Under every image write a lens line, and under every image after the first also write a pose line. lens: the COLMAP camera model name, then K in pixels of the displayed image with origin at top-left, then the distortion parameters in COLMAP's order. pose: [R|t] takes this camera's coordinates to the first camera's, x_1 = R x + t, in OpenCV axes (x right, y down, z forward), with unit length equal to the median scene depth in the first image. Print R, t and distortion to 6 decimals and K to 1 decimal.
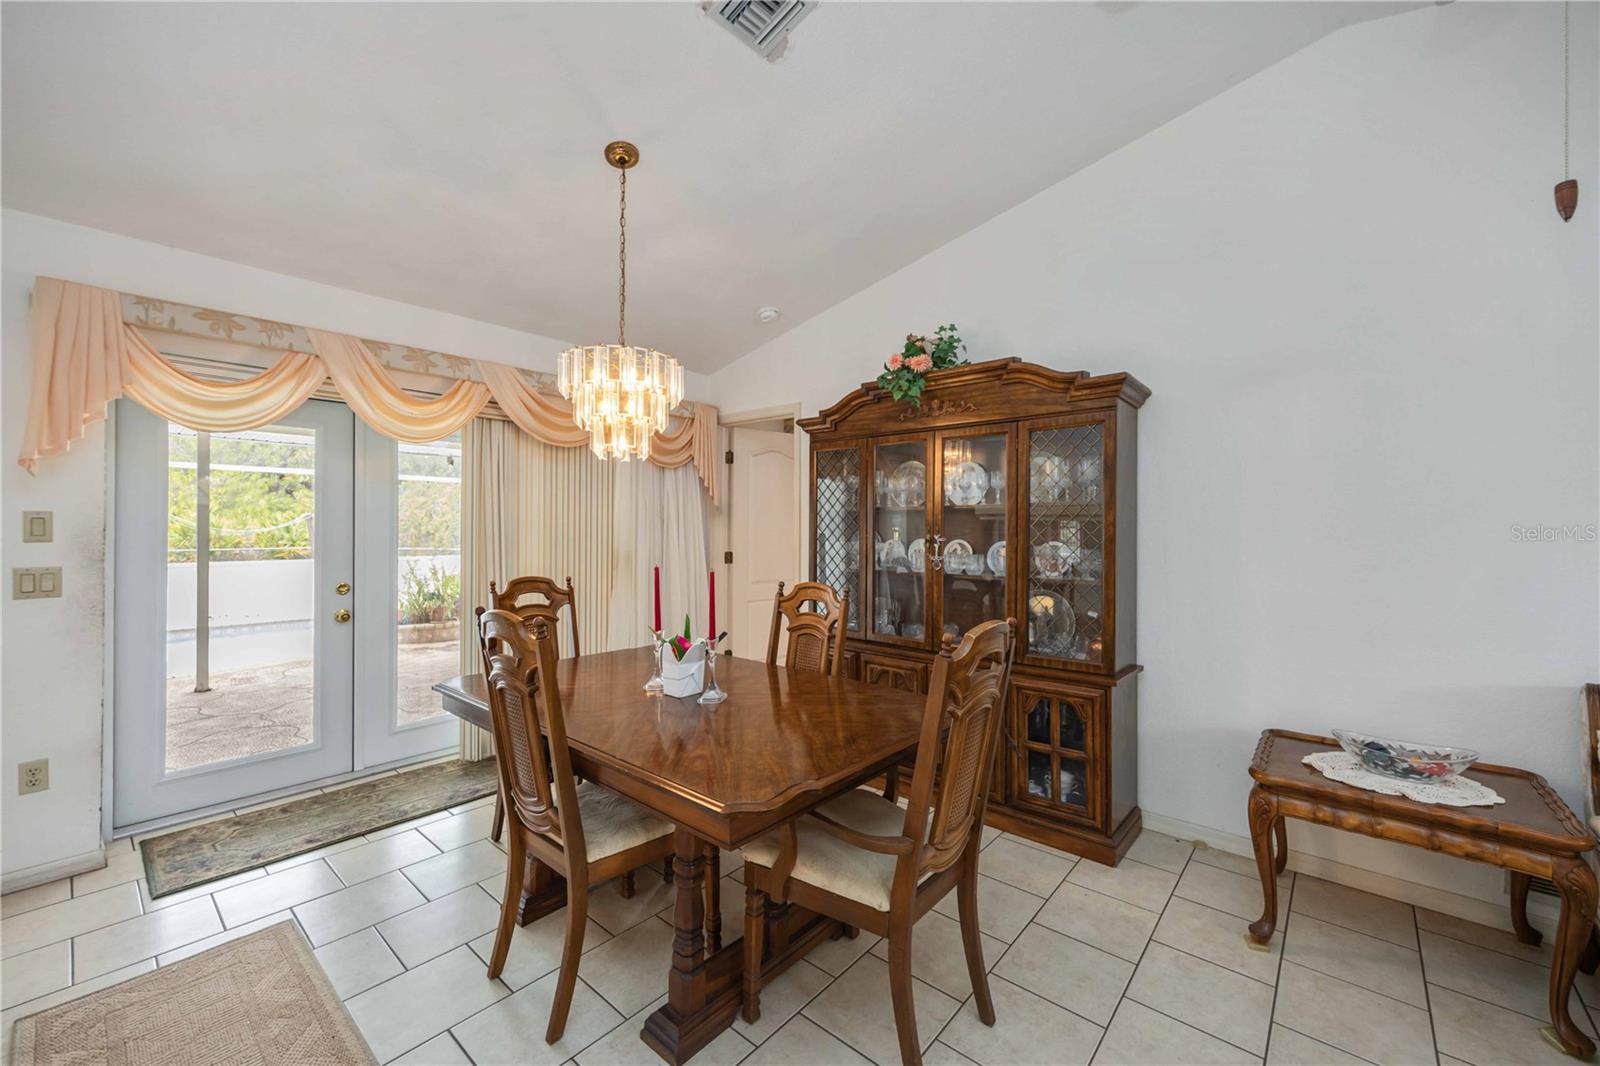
lens RADIAL K [[639.0, 0, 797.3], [0, 639.0, 526.7], [0, 0, 1]] dist [0.008095, 0.000130]
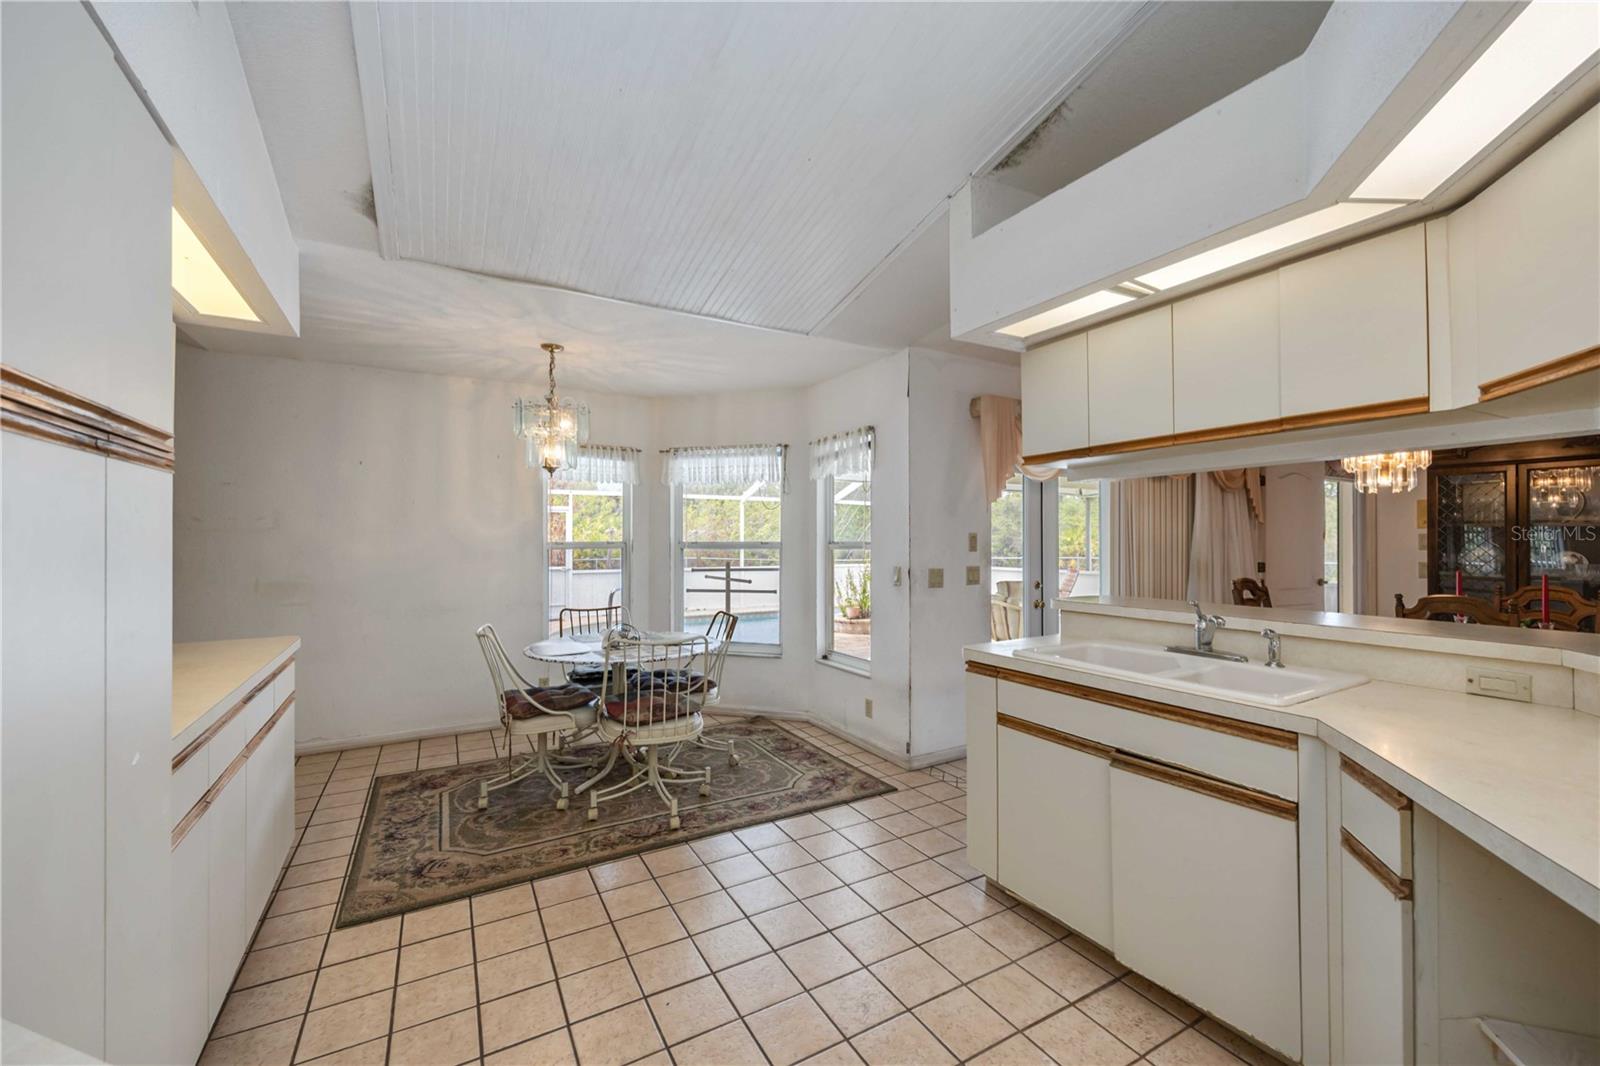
lens RADIAL K [[640.1, 0, 776.9], [0, 640.1, 537.2], [0, 0, 1]] dist [0.000328, 0.000011]
pose [[0.943378, -0.004961, -0.331684, -0.894387], [0.005389, 0.999985, 0.000372, -0.013118], [0.331677, -0.002138, 0.943391, -0.617624]]
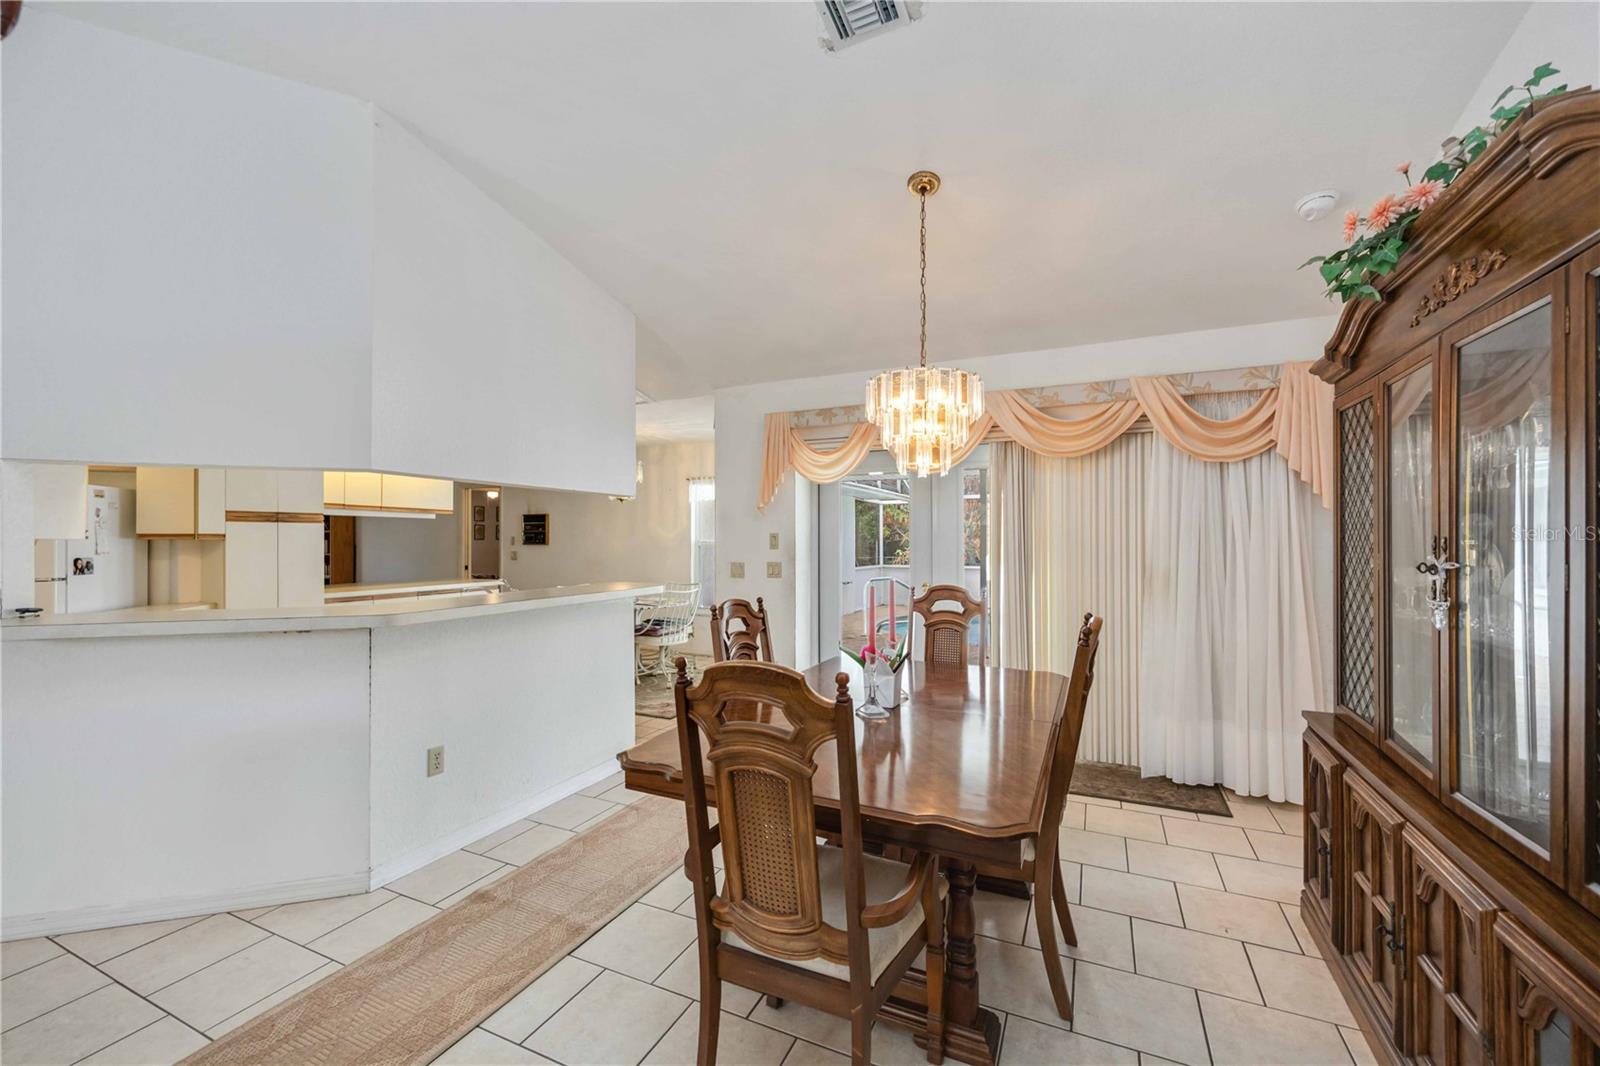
lens RADIAL K [[635.0, 0, 805.3], [0, 635.0, 535.2], [0, 0, 1]] dist [0.000313, -0.000174]
pose [[0.278030, -0.007871, -0.960540, 0.564059], [0.004737, 0.999966, -0.006823, -0.003078], [0.960561, -0.002653, 0.278057, 0.451227]]
